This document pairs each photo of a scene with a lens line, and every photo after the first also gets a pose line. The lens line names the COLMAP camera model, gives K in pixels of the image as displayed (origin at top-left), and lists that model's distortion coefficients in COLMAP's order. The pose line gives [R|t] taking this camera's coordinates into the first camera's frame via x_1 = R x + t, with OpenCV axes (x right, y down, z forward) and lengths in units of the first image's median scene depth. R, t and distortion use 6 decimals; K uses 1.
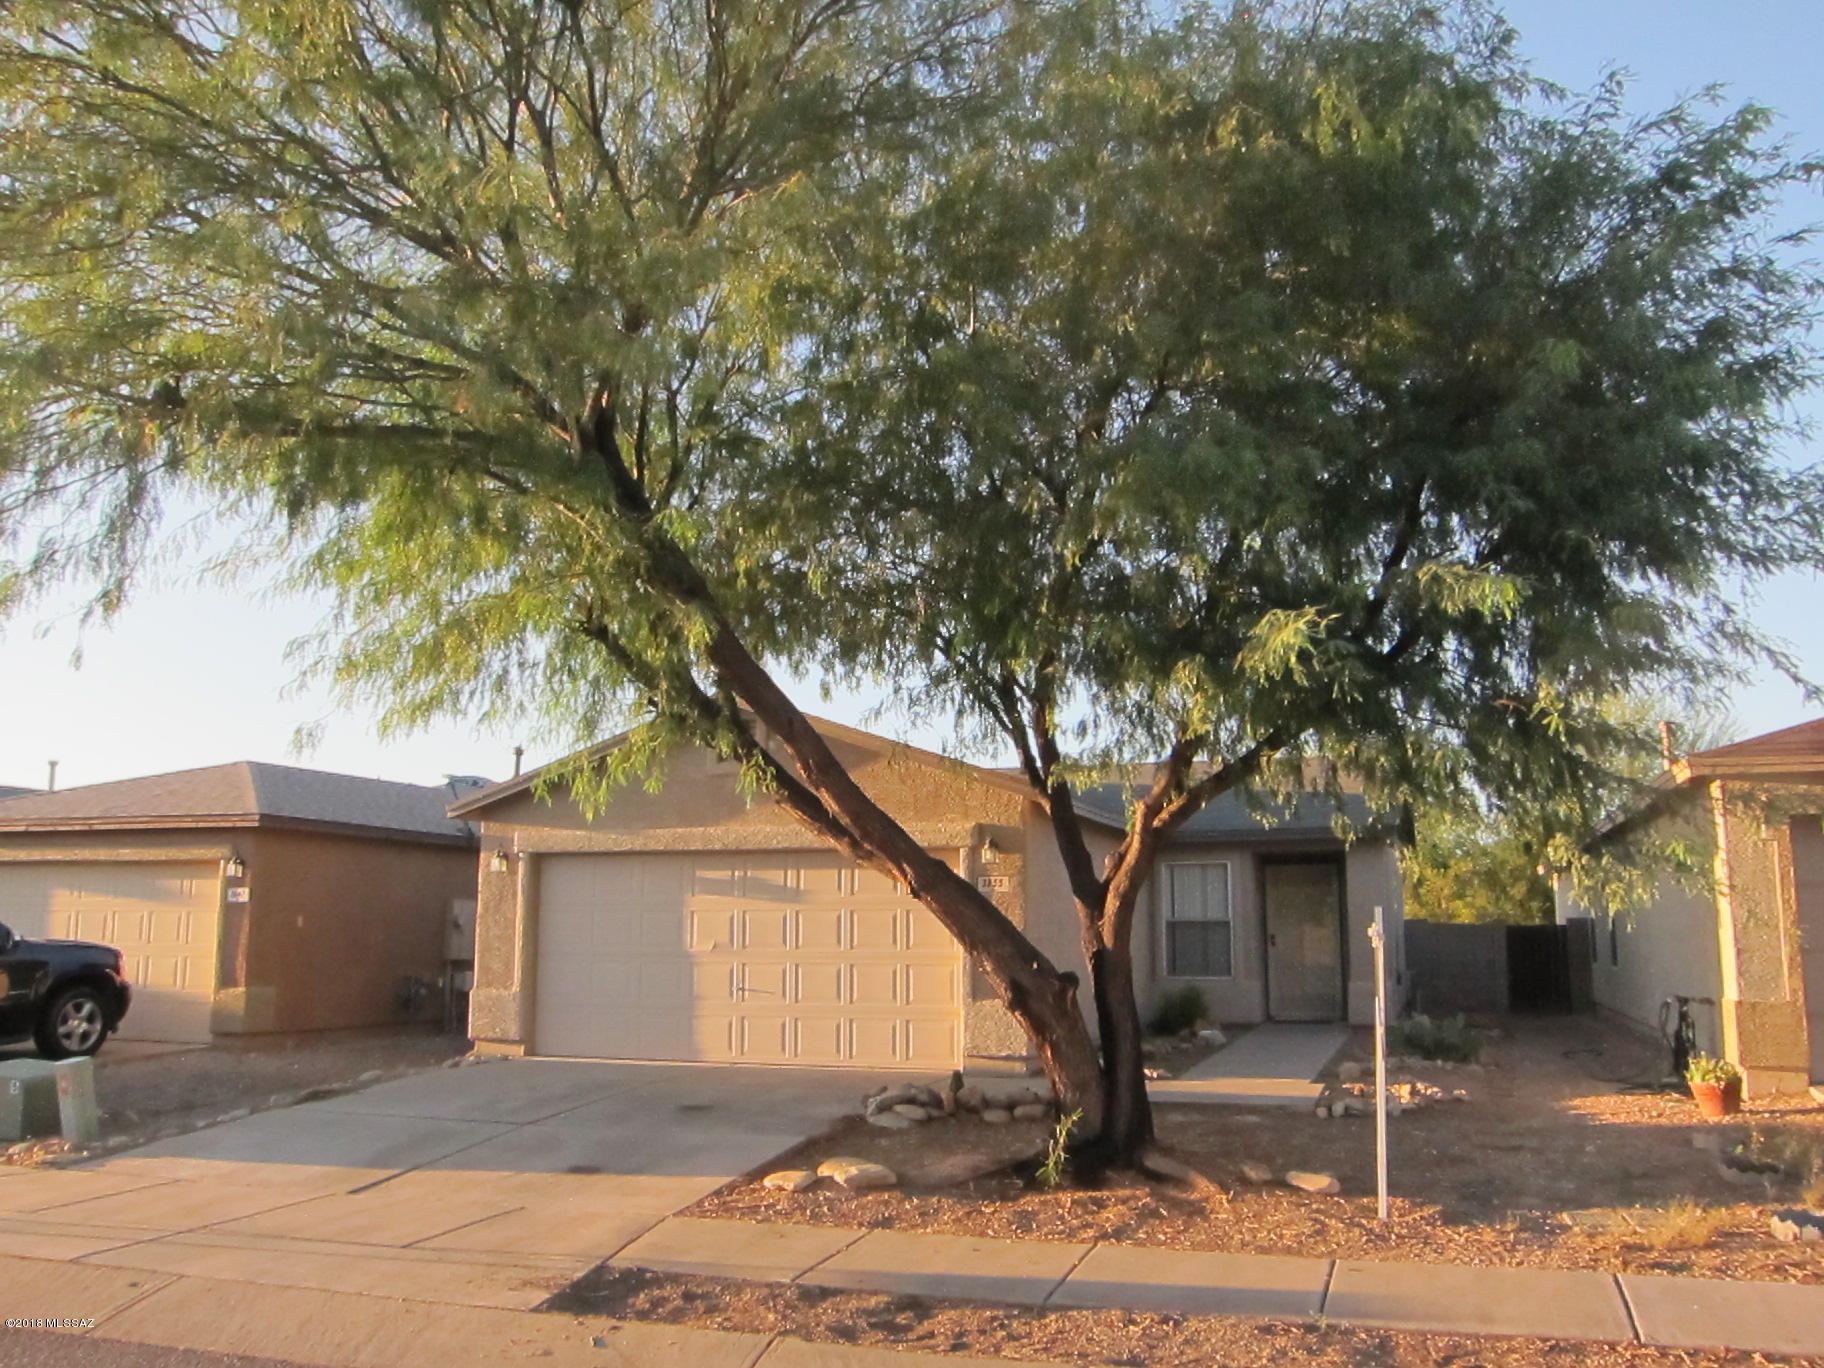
lens RADIAL K [[1529.9, 0, 912.0], [0, 1529.9, 677.1], [0, 0, 1]] dist [-0.027938, 0.002105]
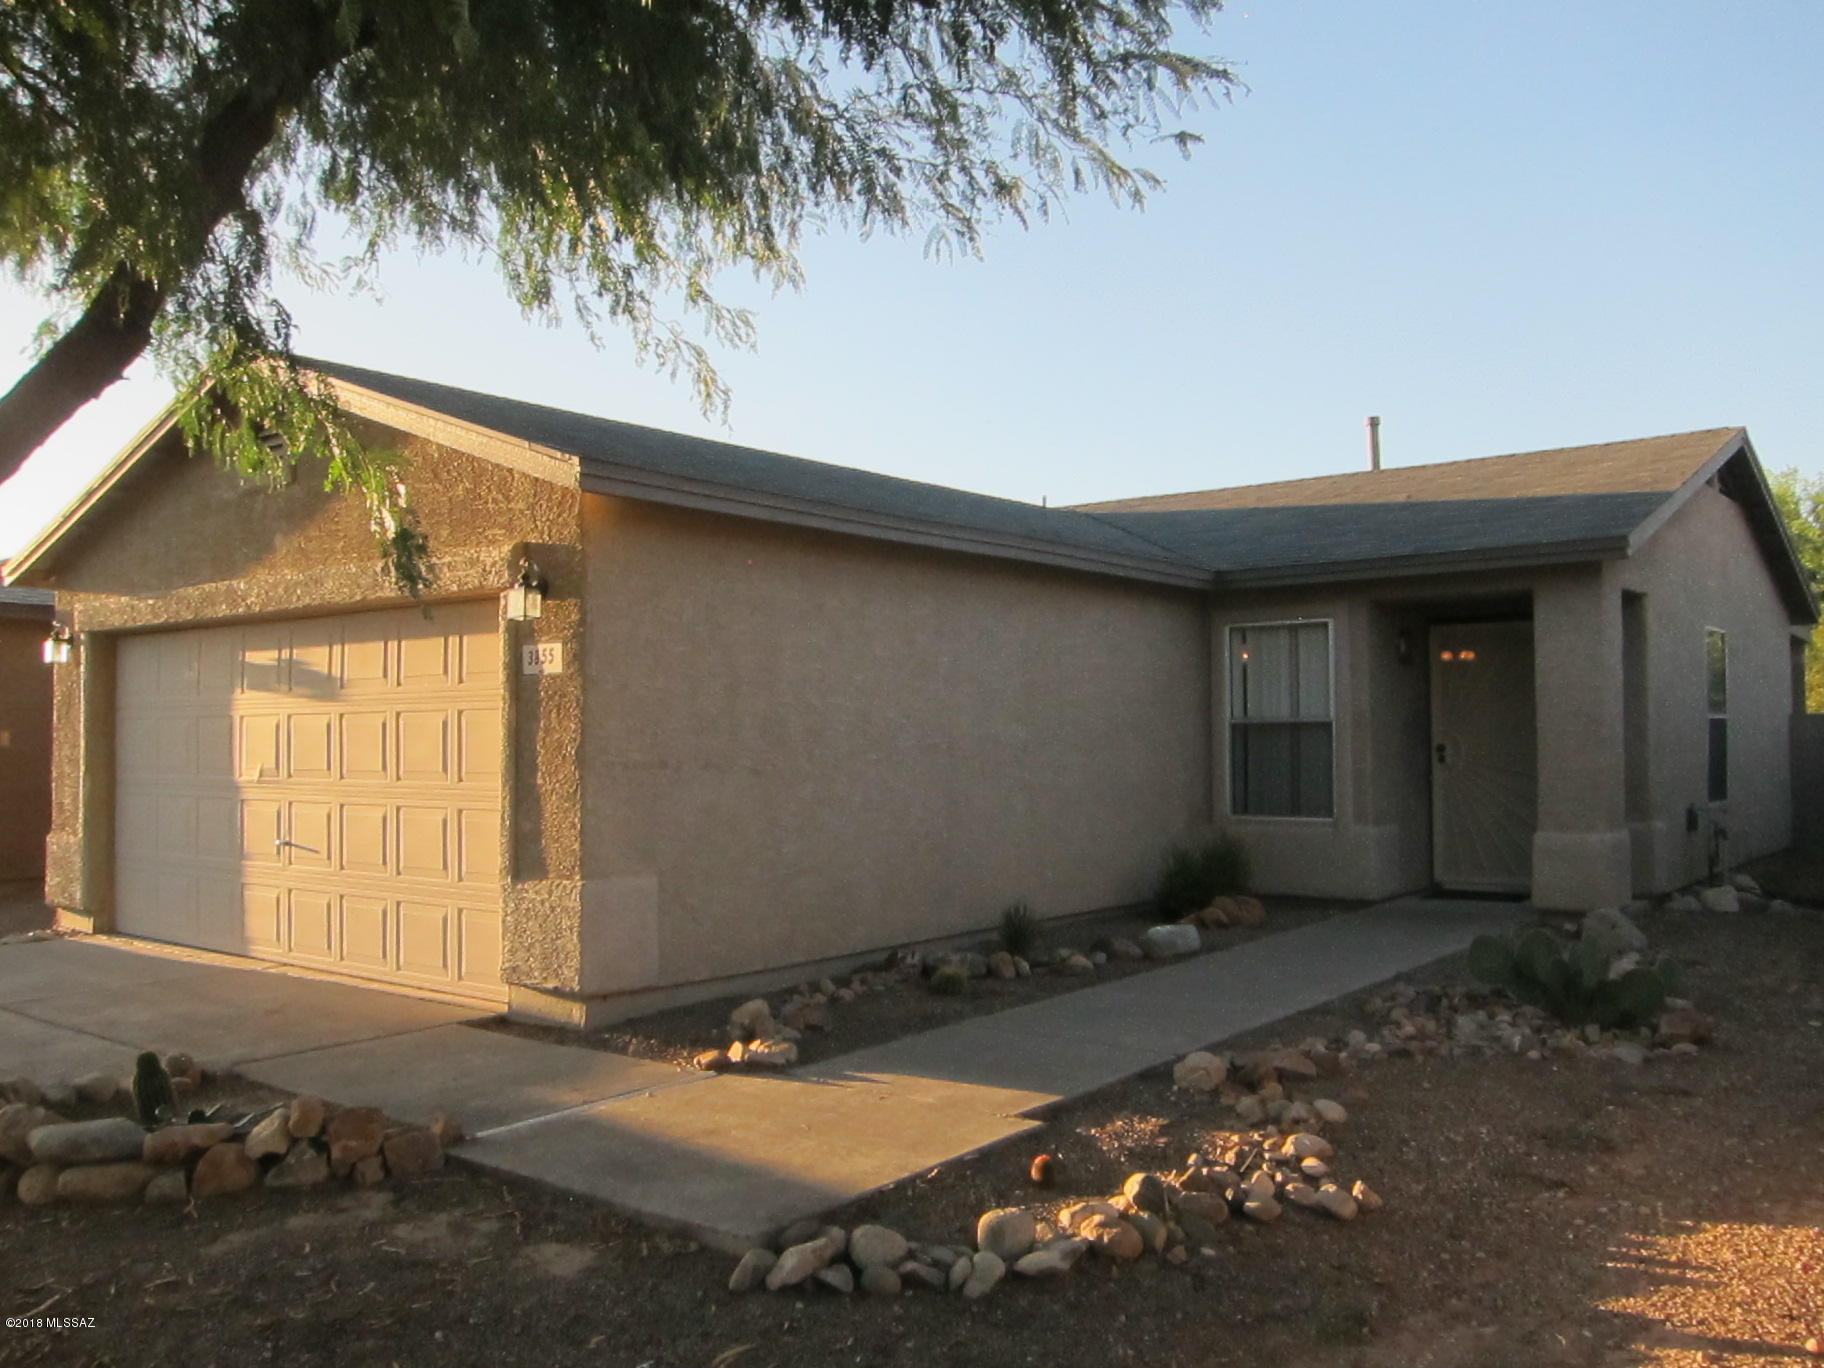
lens RADIAL K [[1529.9, 0, 912.0], [0, 1529.9, 677.1], [0, 0, 1]] dist [-0.027938, 0.002105]
pose [[0.944063, -0.020904, -0.329101, 0.314351], [0.062398, 0.991284, 0.116029, 0.083364], [0.323807, -0.130074, 0.937139, 0.517525]]
